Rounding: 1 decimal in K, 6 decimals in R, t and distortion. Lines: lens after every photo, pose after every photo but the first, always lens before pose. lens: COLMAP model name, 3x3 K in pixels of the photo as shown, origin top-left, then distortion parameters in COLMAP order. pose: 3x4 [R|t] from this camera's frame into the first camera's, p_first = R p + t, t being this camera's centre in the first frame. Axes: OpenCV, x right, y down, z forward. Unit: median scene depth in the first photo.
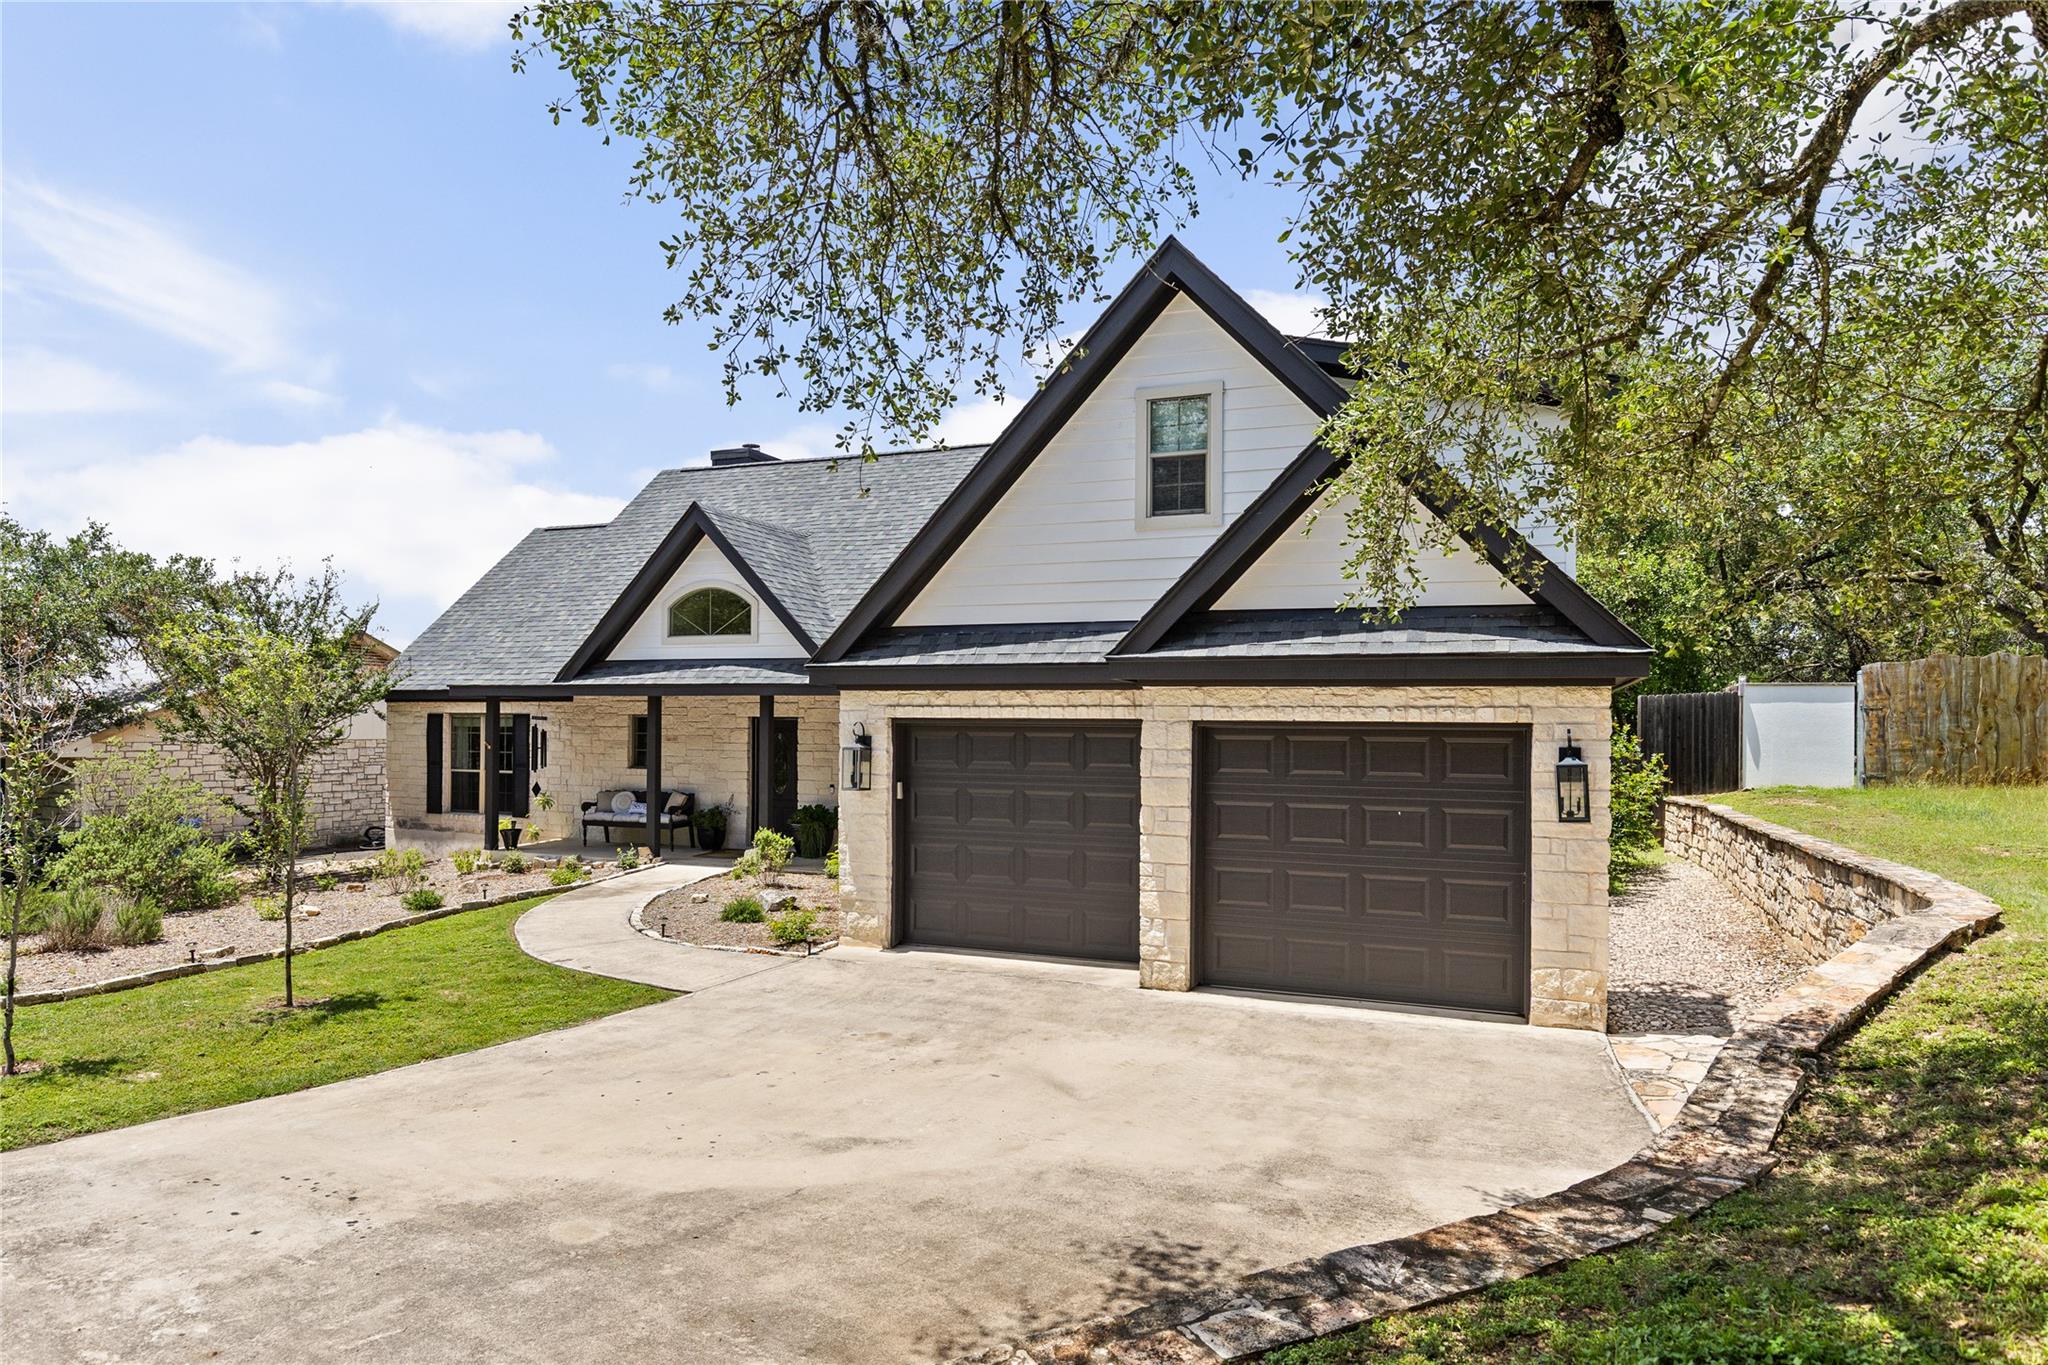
lens RADIAL K [[1147.6, 0, 1027.7], [0, 1147.6, 699.0], [0, 0, 1]] dist [0.008145, -0.002137]
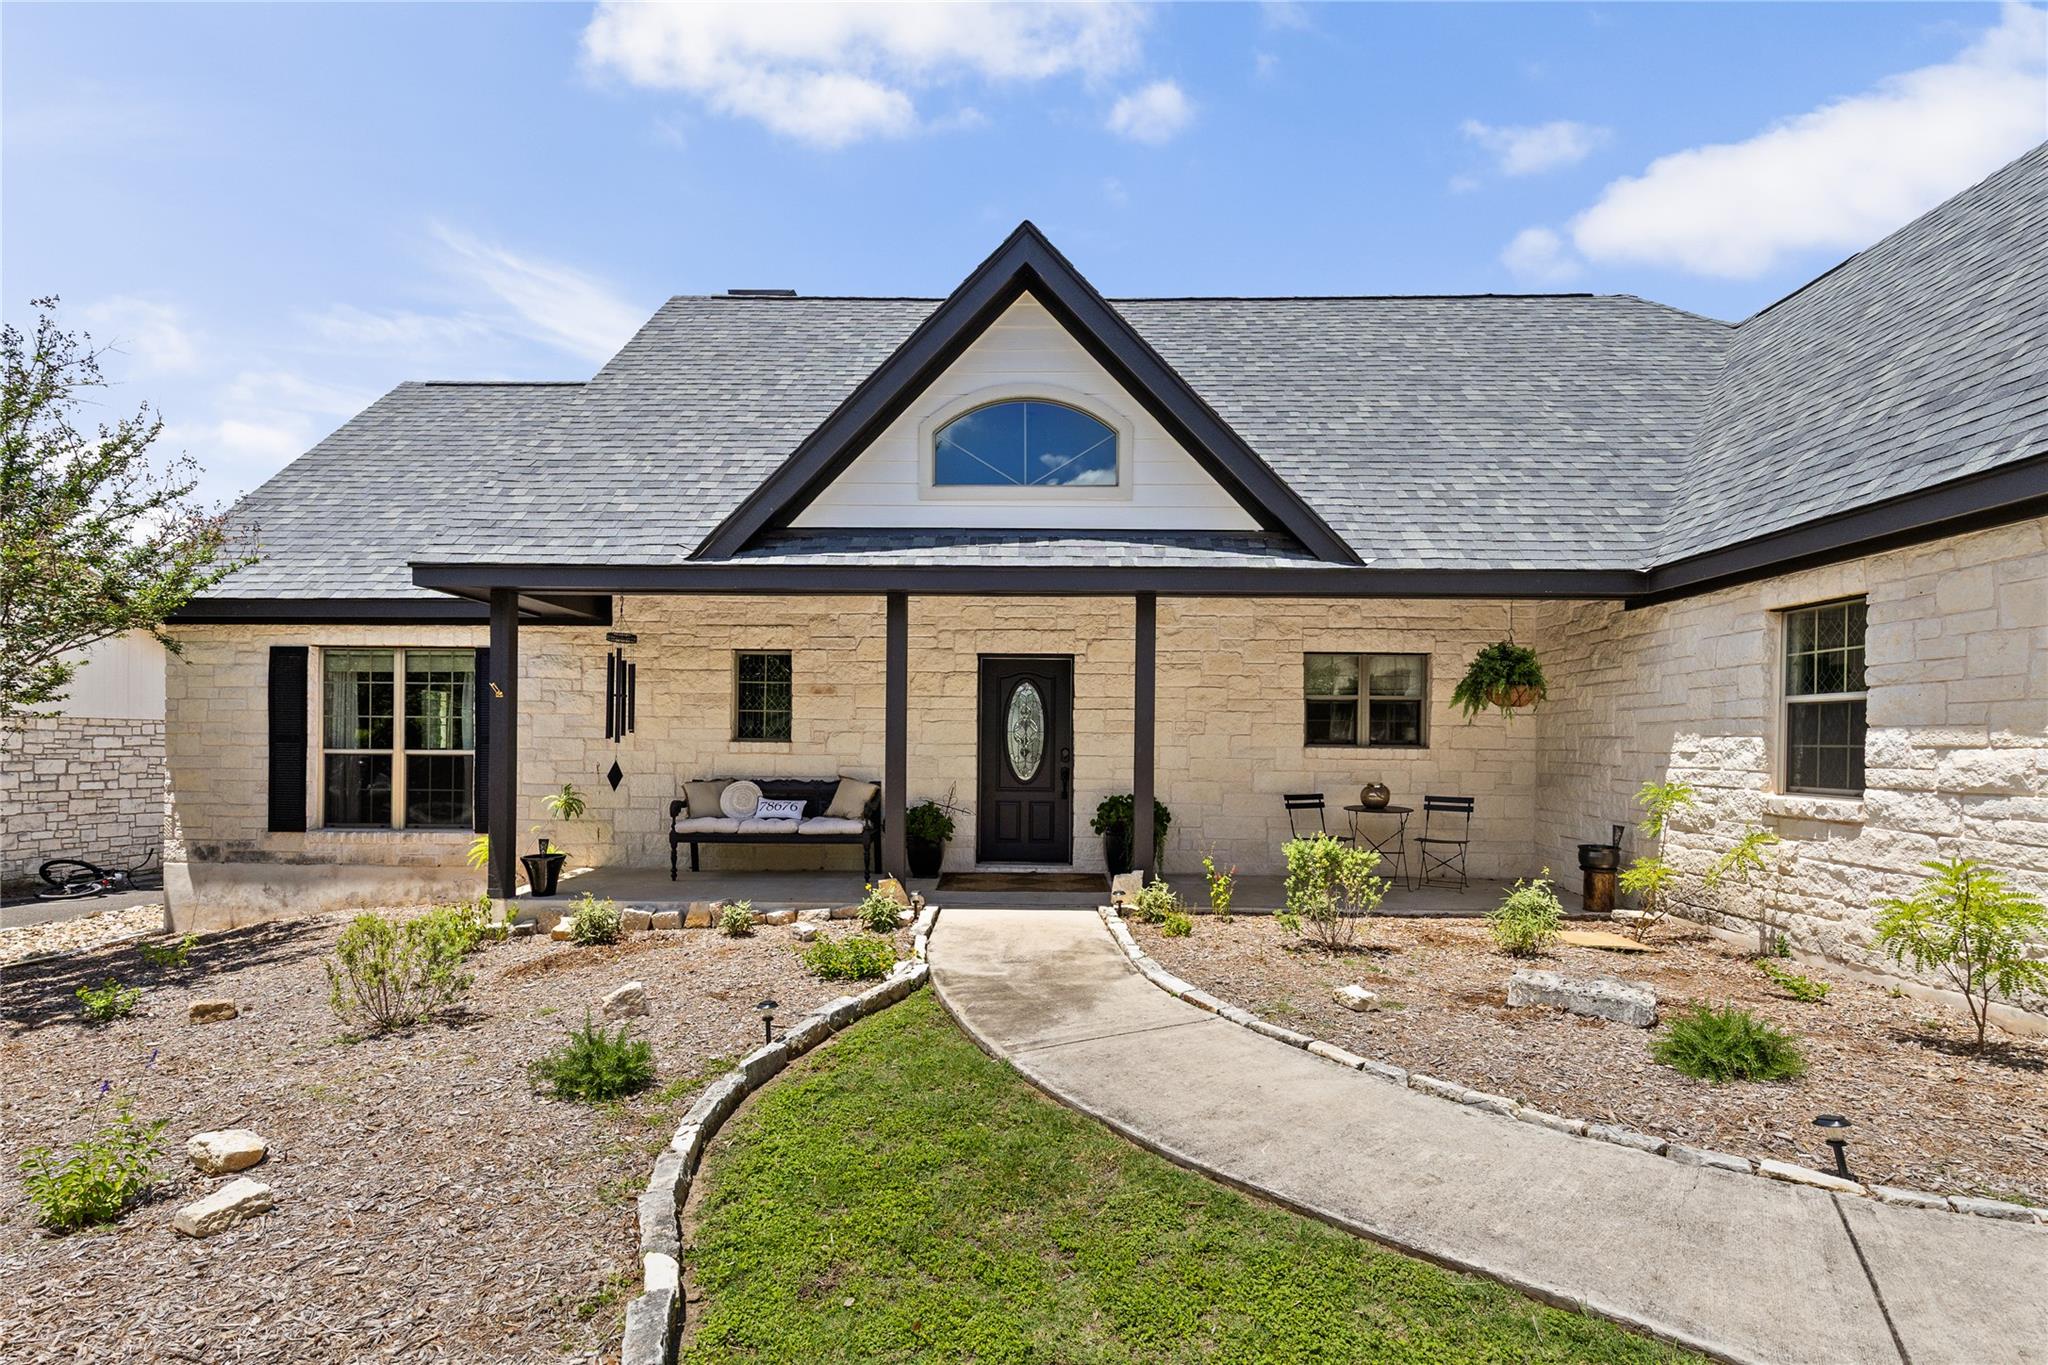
lens RADIAL K [[950.2, 0, 1045.4], [0, 950.2, 731.8], [0, 0, 1]] dist [0.002452, 0.000378]
pose [[0.936114, 0.003042, 0.351684, -0.679087], [-0.007688, 0.999901, 0.011816, 0.088885], [-0.351613, -0.013765, 0.936044, 0.914701]]
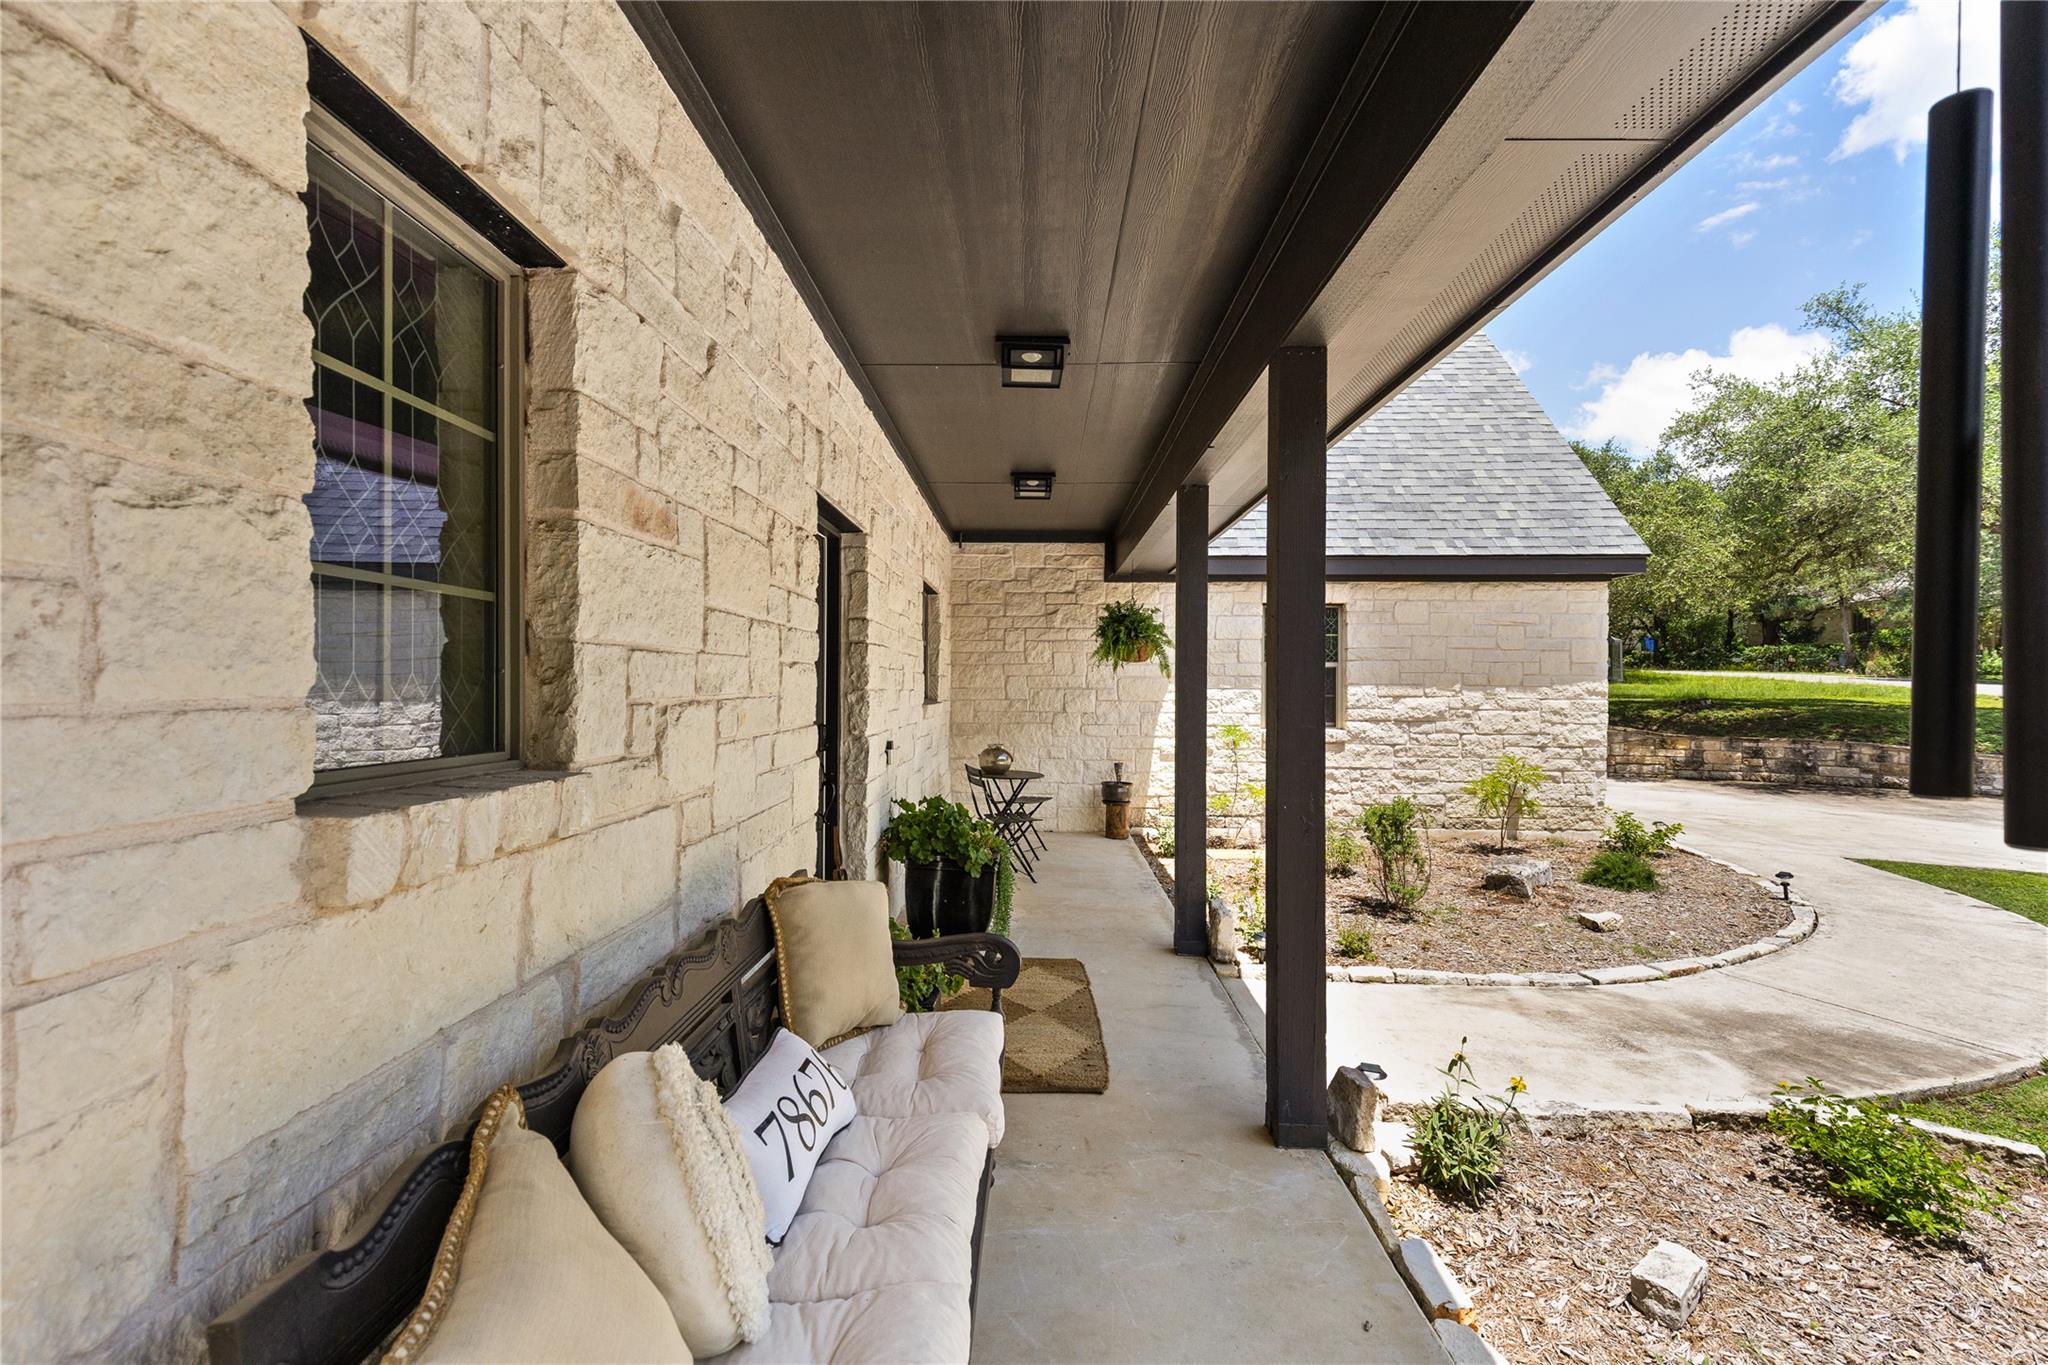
lens RADIAL K [[906.1, 0, 1015.1], [0, 906.1, 680.0], [0, 0, 1]] dist [0.000920, 0.000026]
pose [[-0.341768, -0.006886, 0.939759, -0.748961], [-0.025186, 0.999681, -0.001834, 0.093843], [-0.939447, -0.024296, -0.341833, 1.800728]]
